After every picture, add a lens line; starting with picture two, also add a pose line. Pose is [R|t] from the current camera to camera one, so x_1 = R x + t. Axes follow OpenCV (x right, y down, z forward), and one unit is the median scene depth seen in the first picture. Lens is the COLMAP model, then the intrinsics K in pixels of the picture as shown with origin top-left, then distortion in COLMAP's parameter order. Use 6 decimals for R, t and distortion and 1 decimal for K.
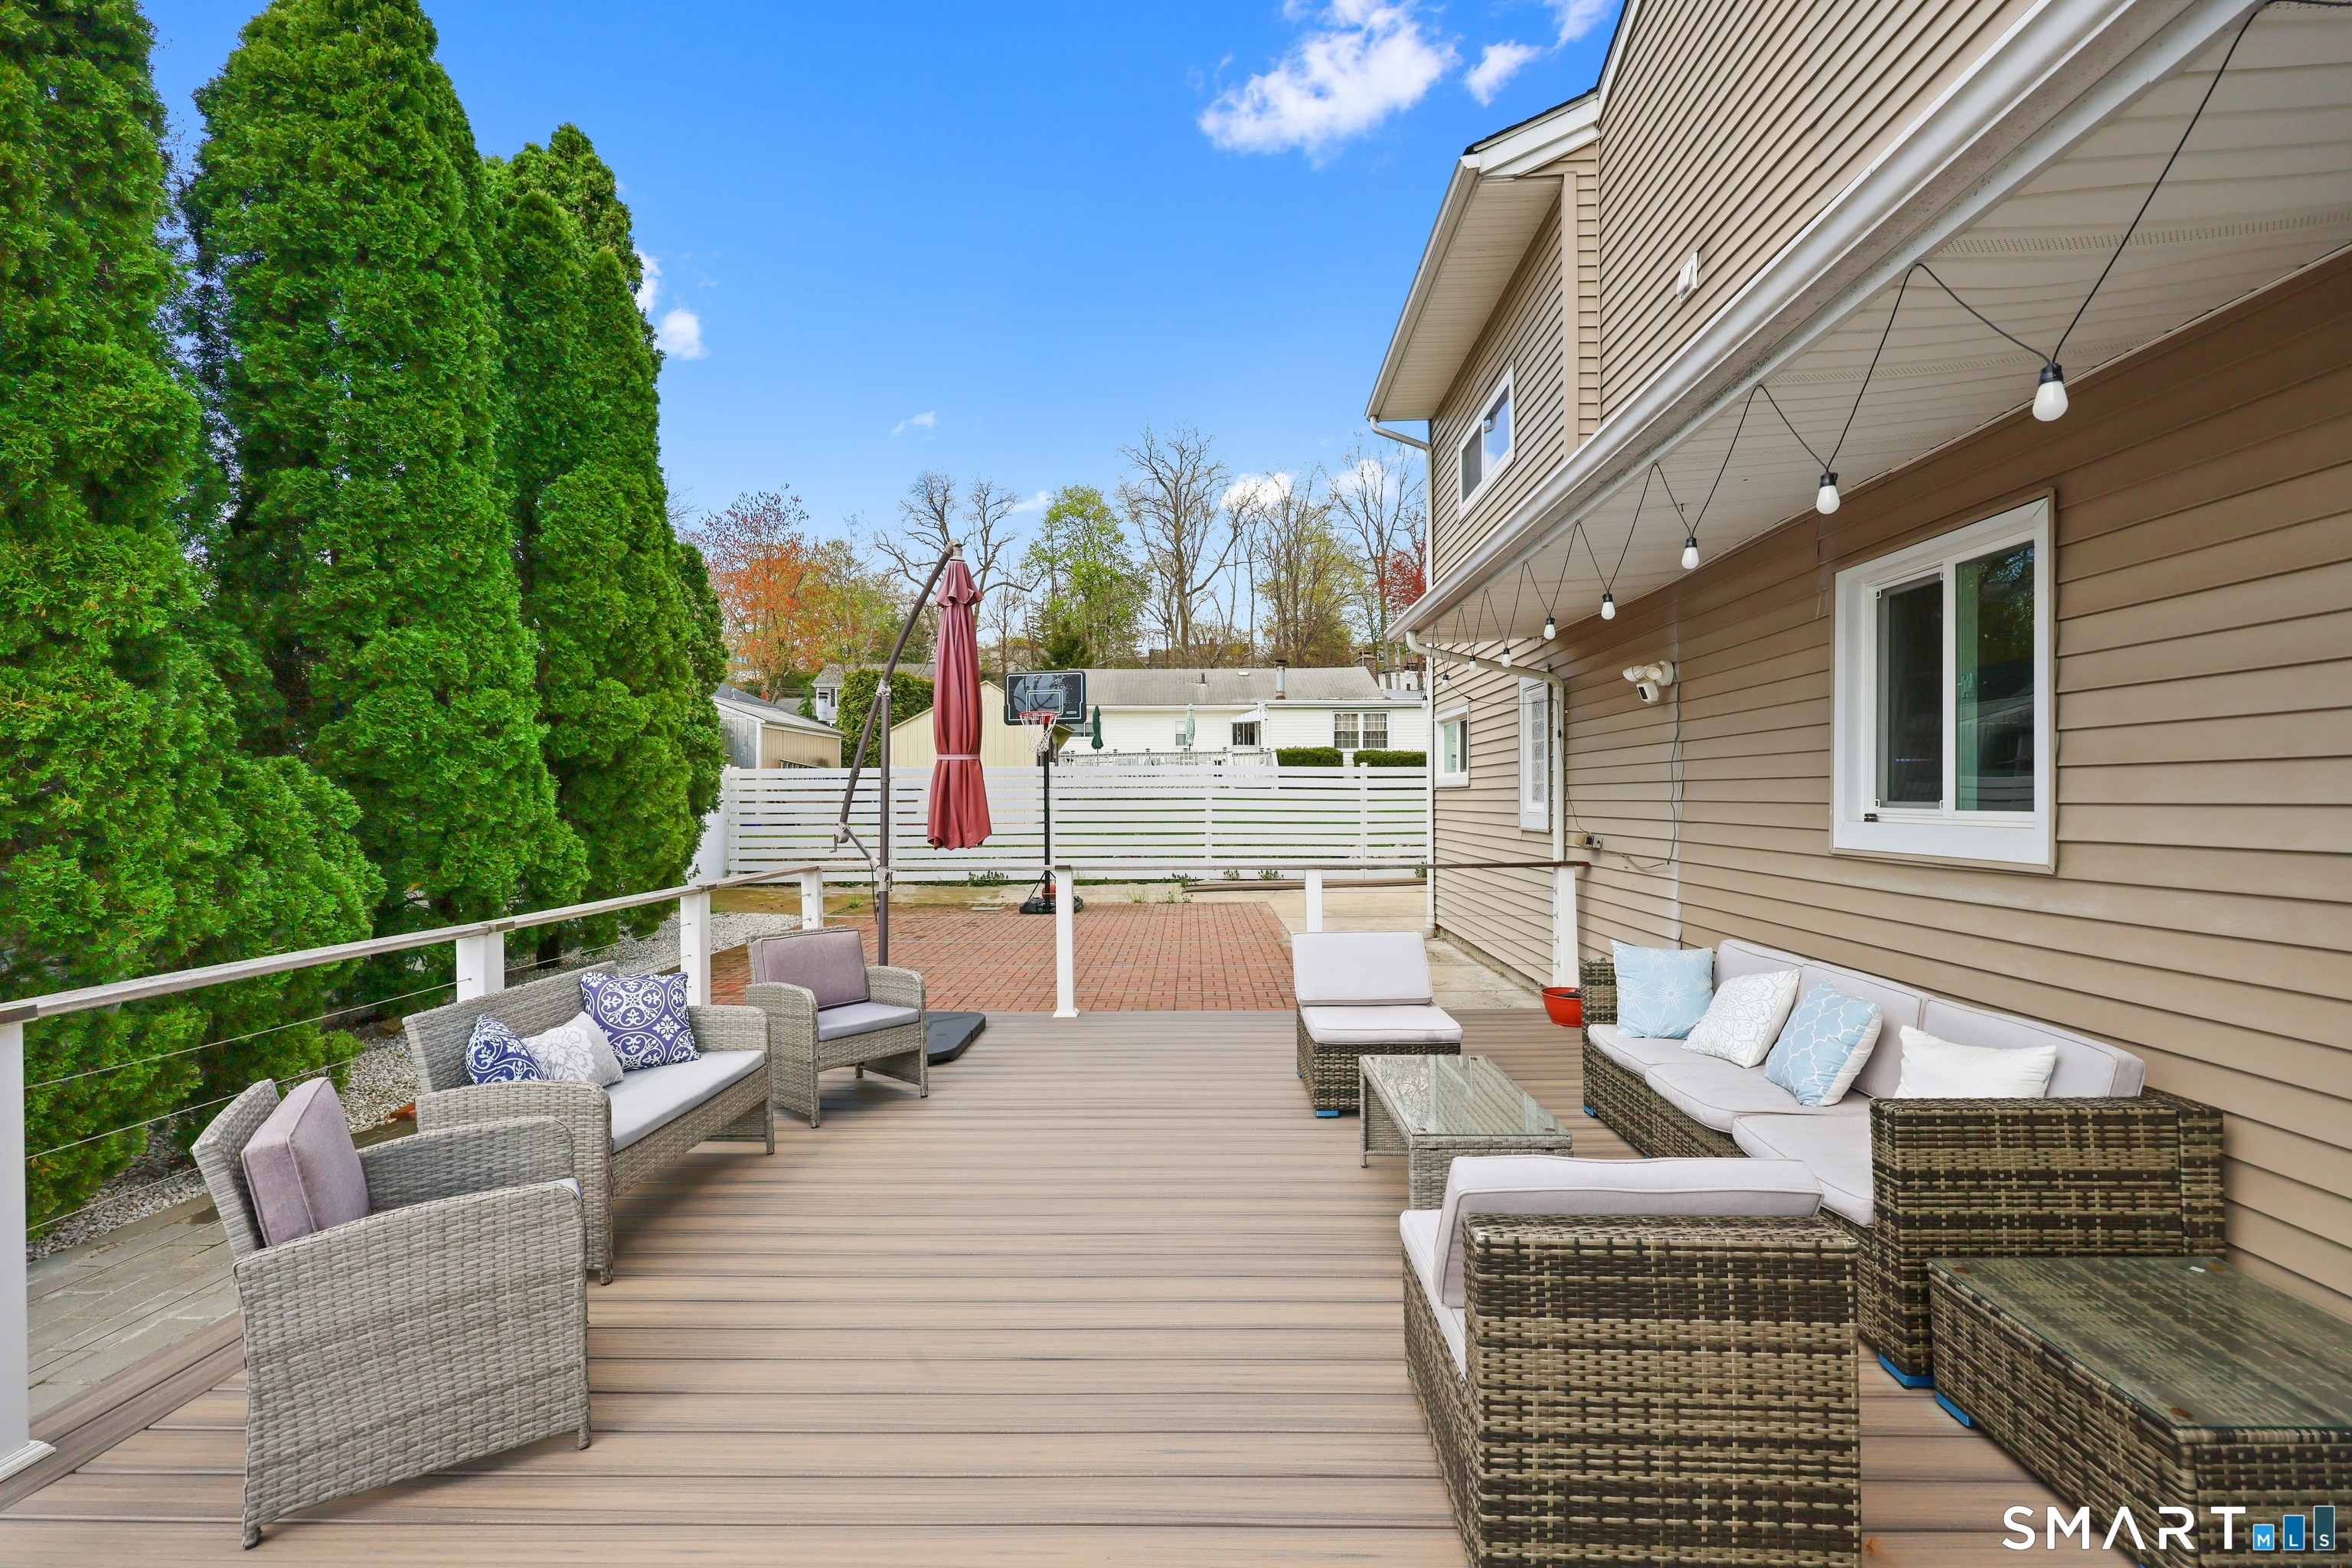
lens RADIAL K [[1014.3, 0, 1166.6], [0, 1014.3, 785.4], [0, 0, 1]] dist [0.002415, -0.000530]
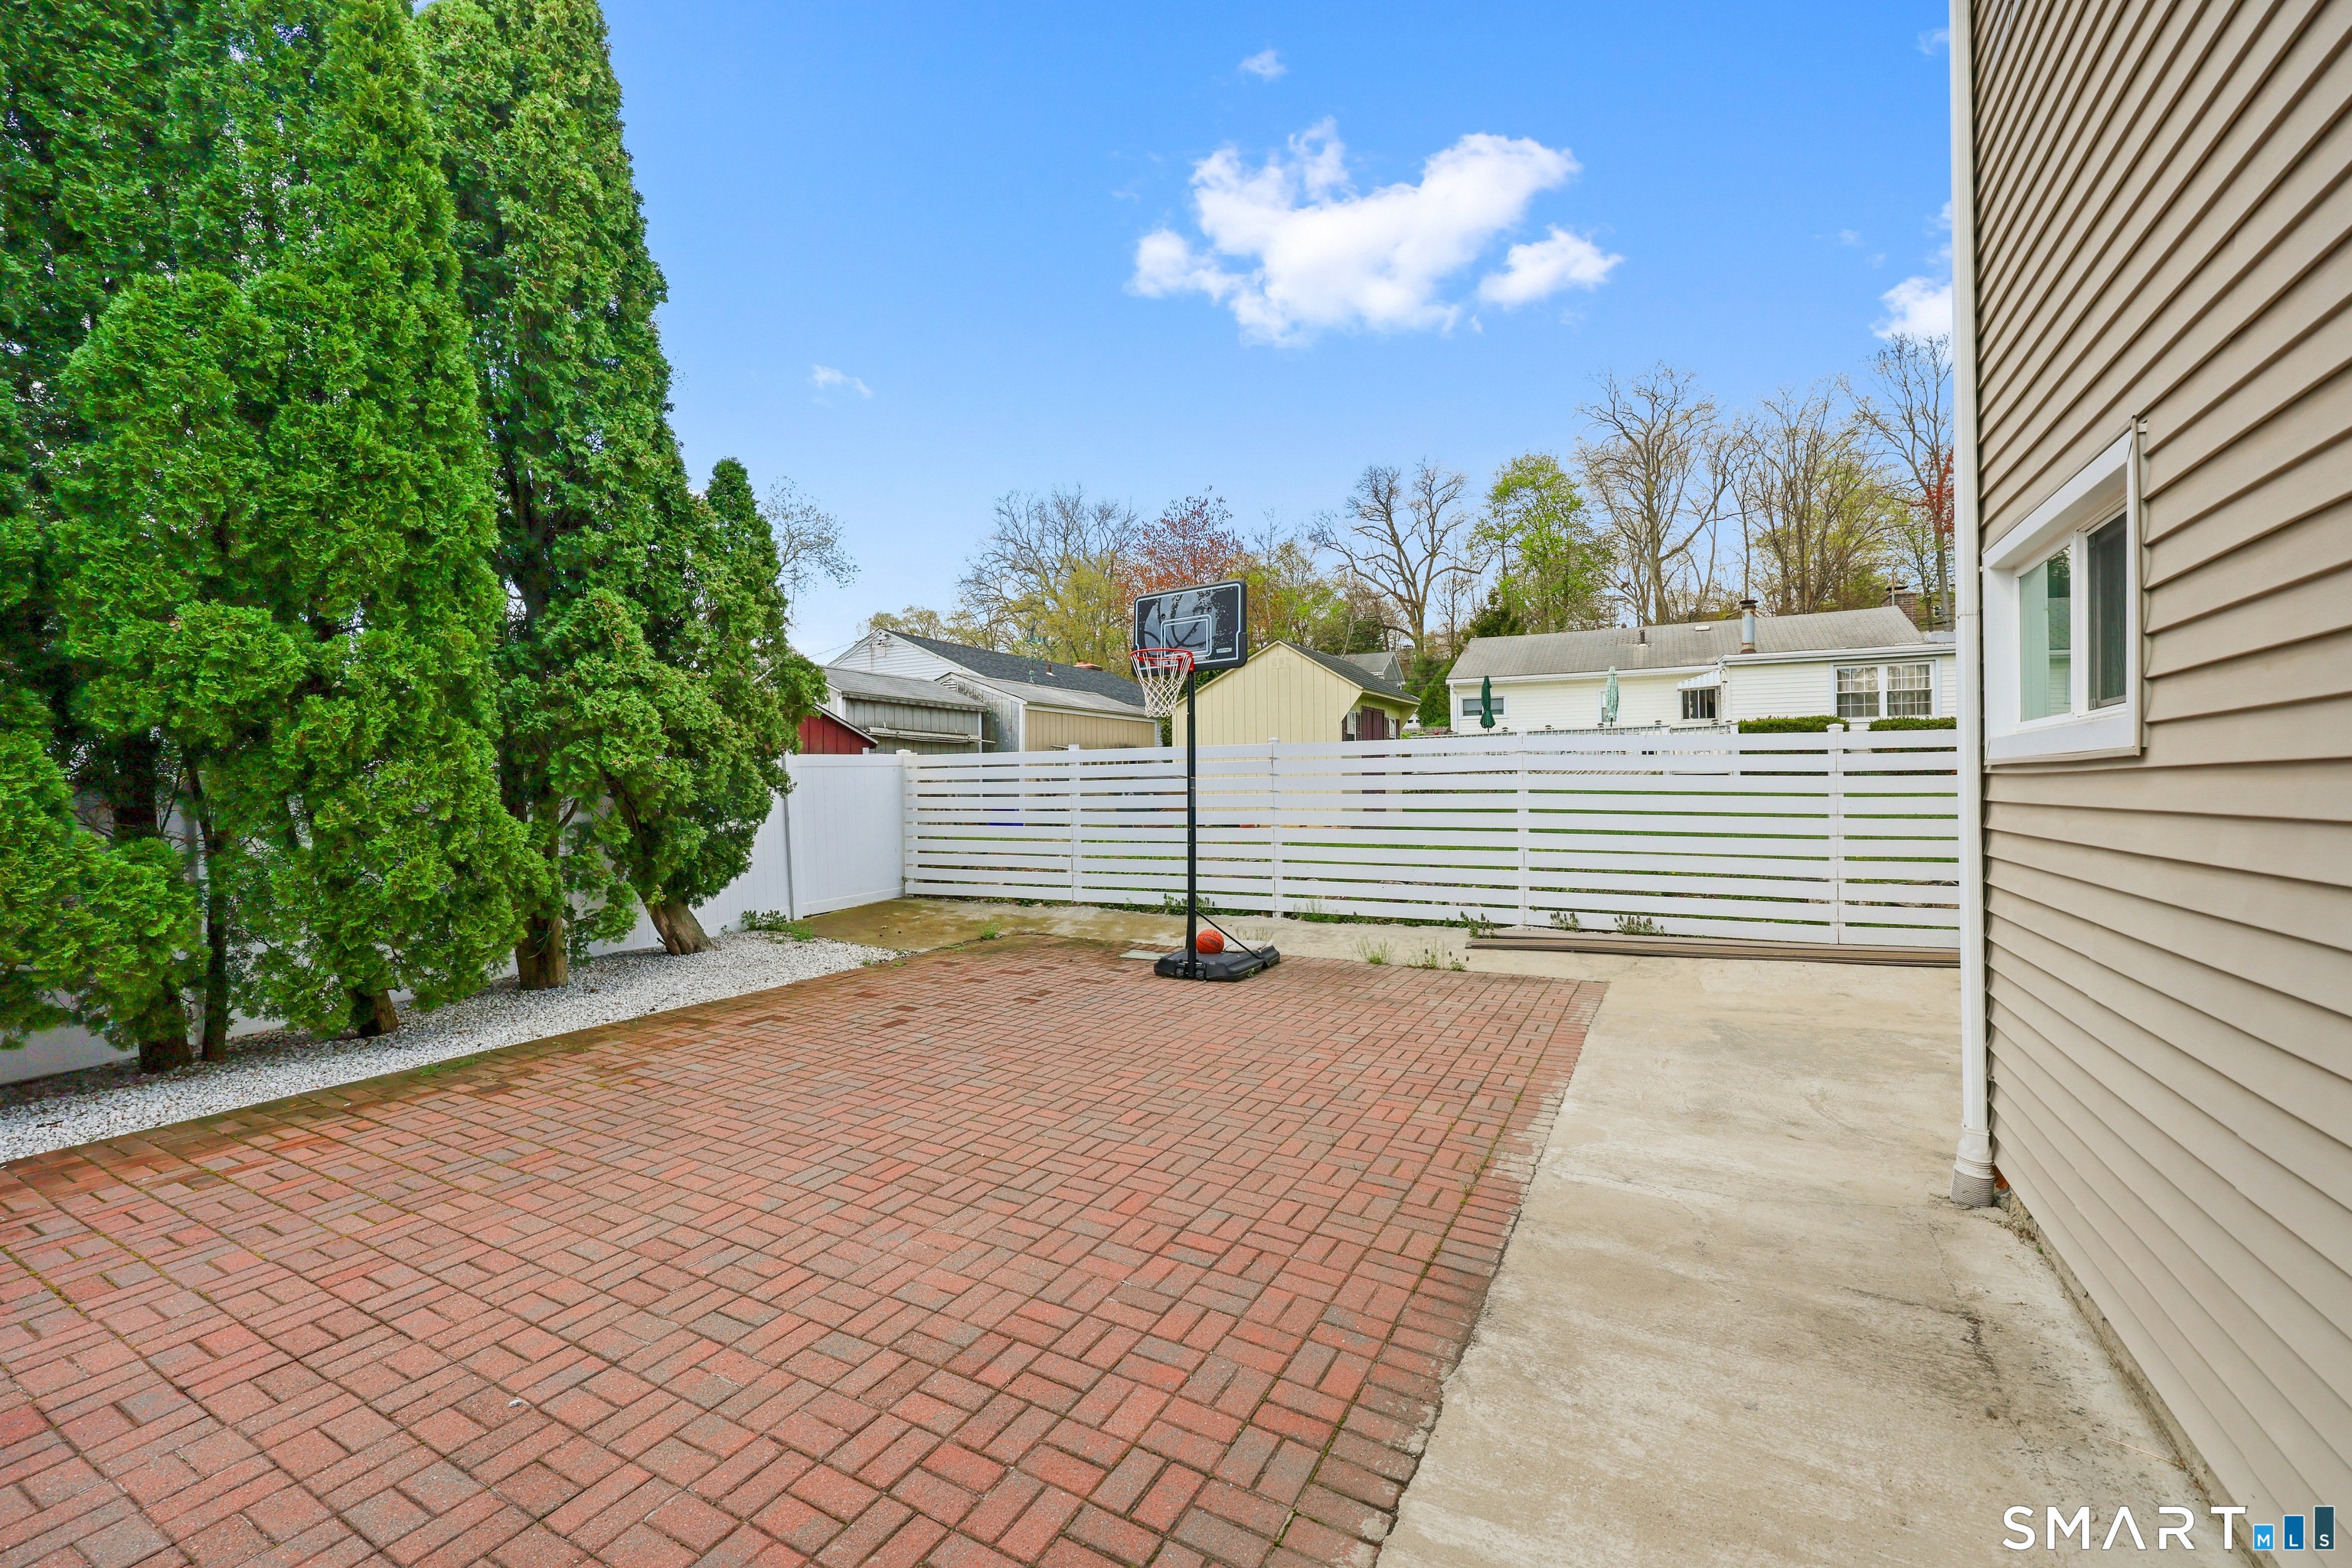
lens RADIAL K [[952.7, 0, 1161.8], [0, 952.7, 776.0], [0, 0, 1]] dist [-0.000574, 0.000282]
pose [[0.887139, -0.007116, -0.461448, 0.212764], [0.007758, 0.999970, -0.000505, 0.004634], [0.461438, -0.003132, 0.887167, 0.754588]]
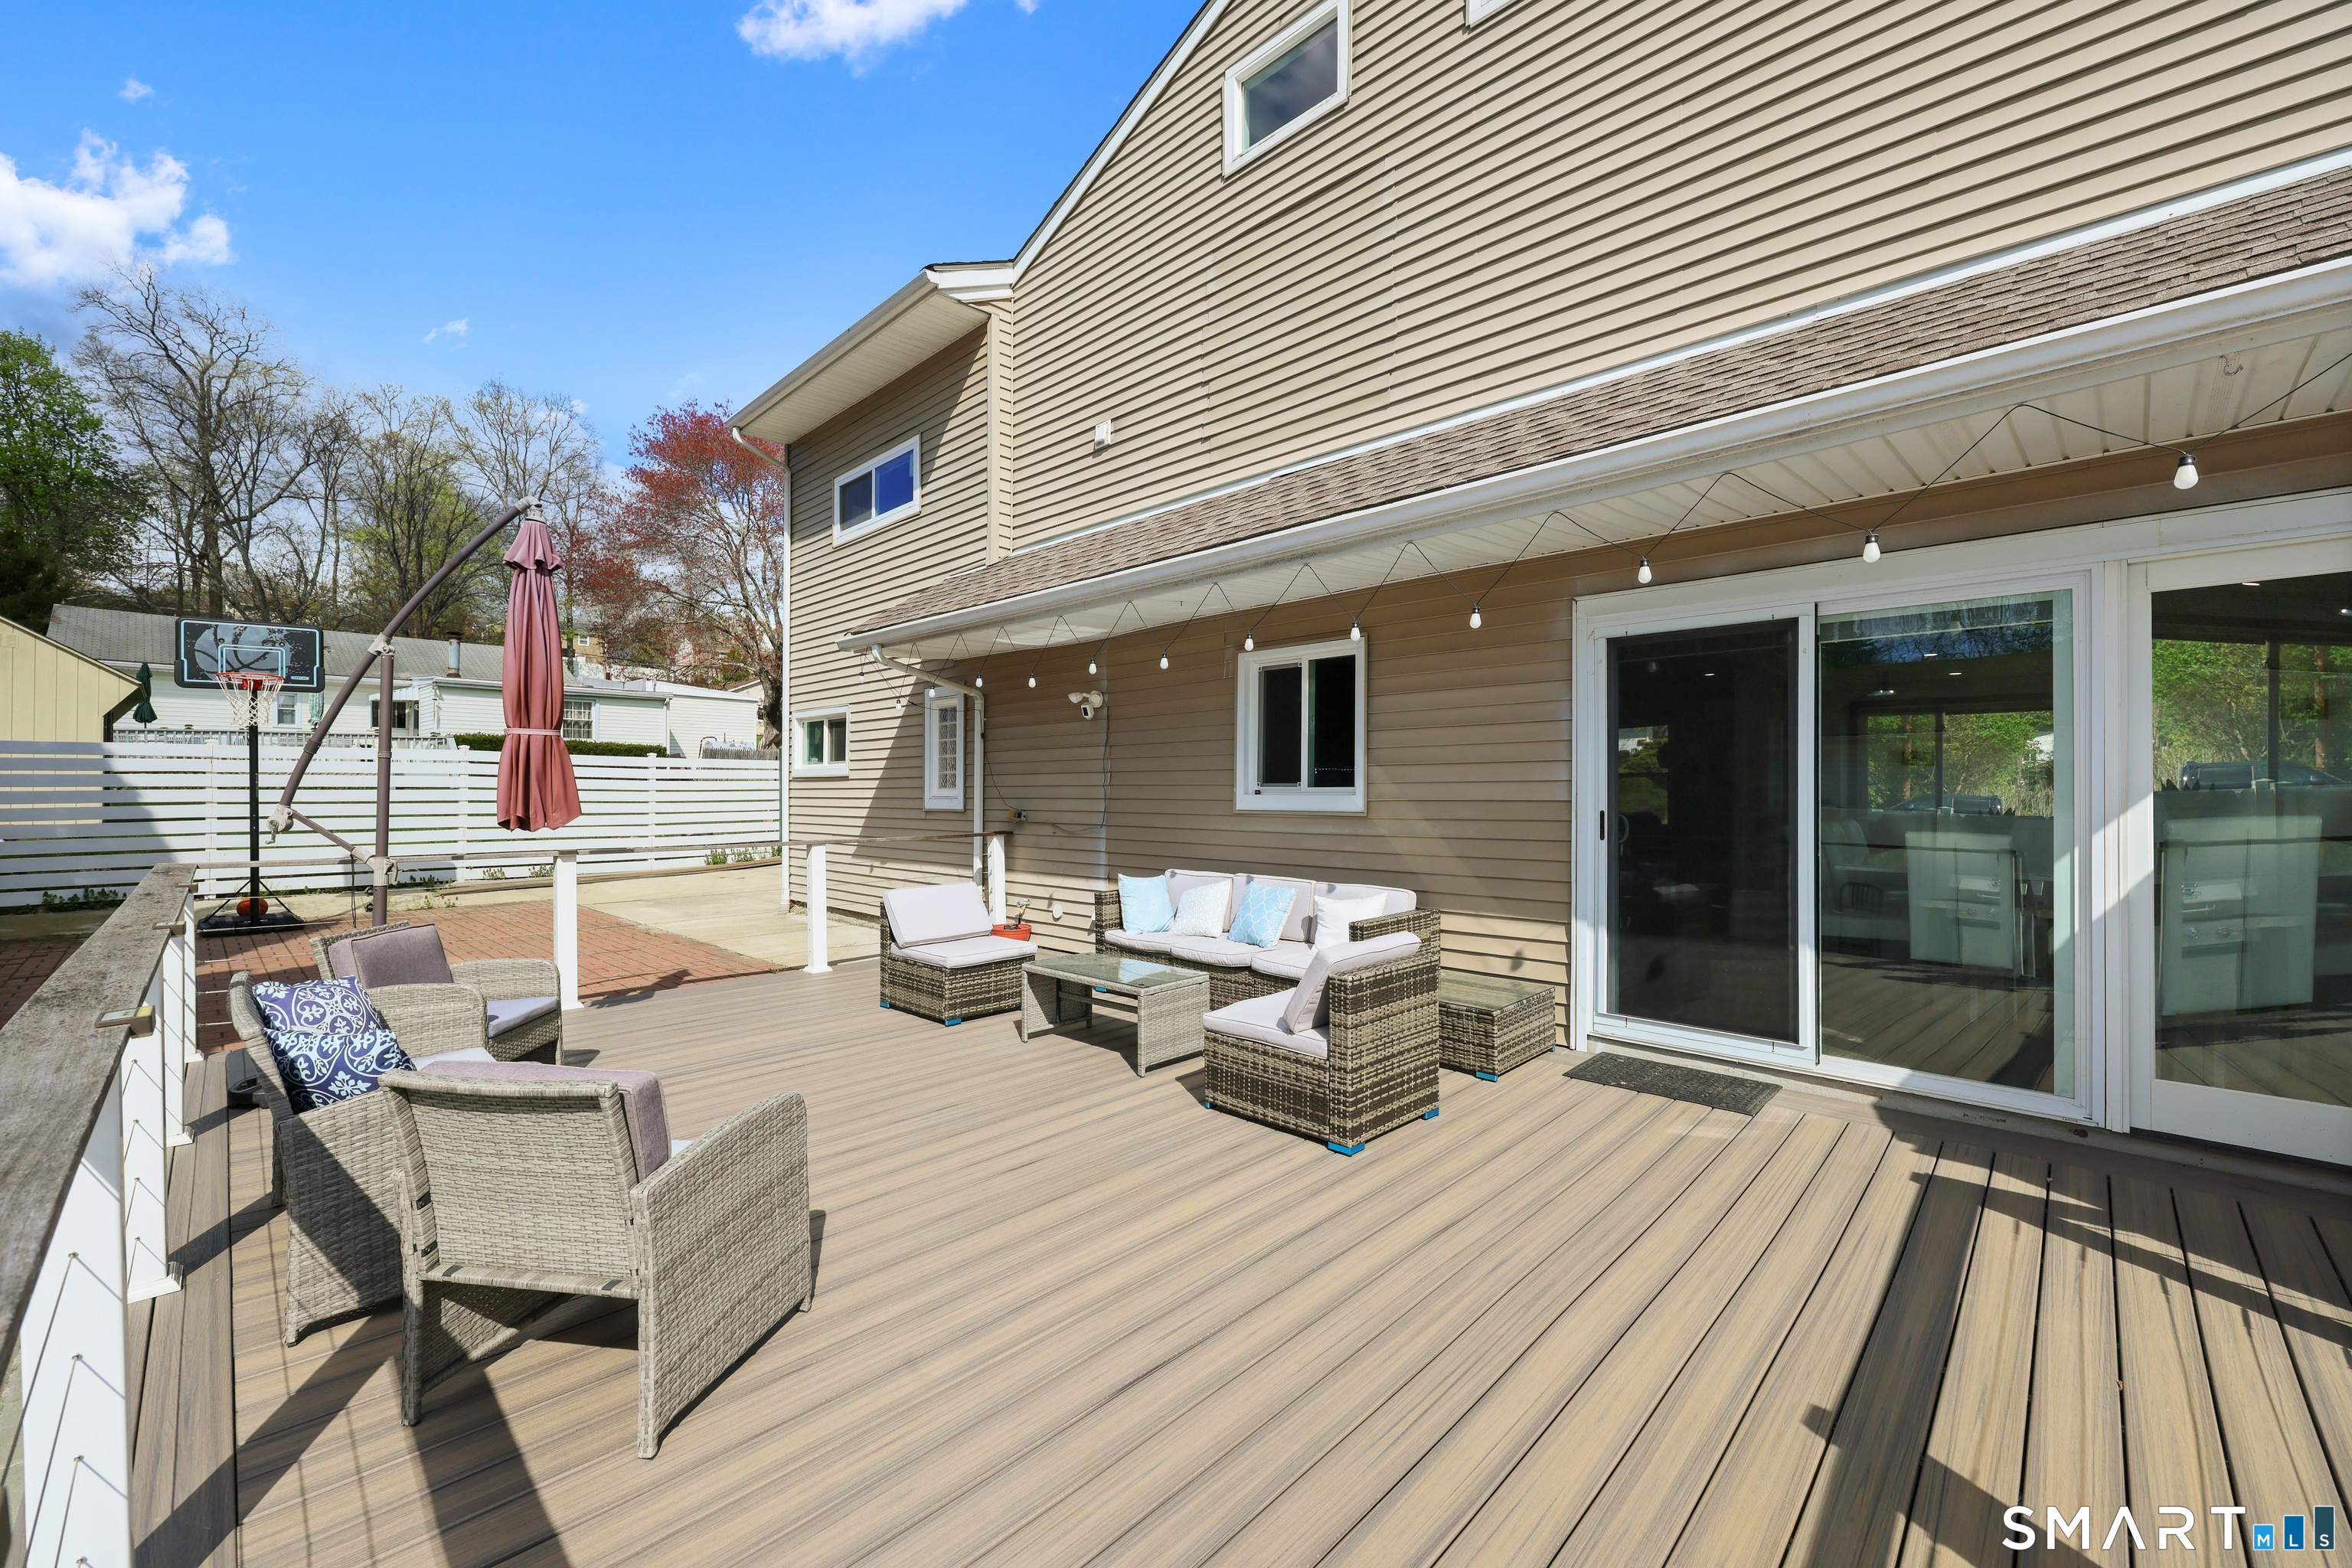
lens RADIAL K [[952.7, 0, 1168.2], [0, 952.7, 783.5], [0, 0, 1]] dist [-0.000574, 0.000282]
pose [[0.678606, 0.010282, 0.734430, -0.283250], [-0.010770, 0.999934, -0.004047, 0.010557], [-0.734423, -0.005164, 0.678672, -0.013276]]
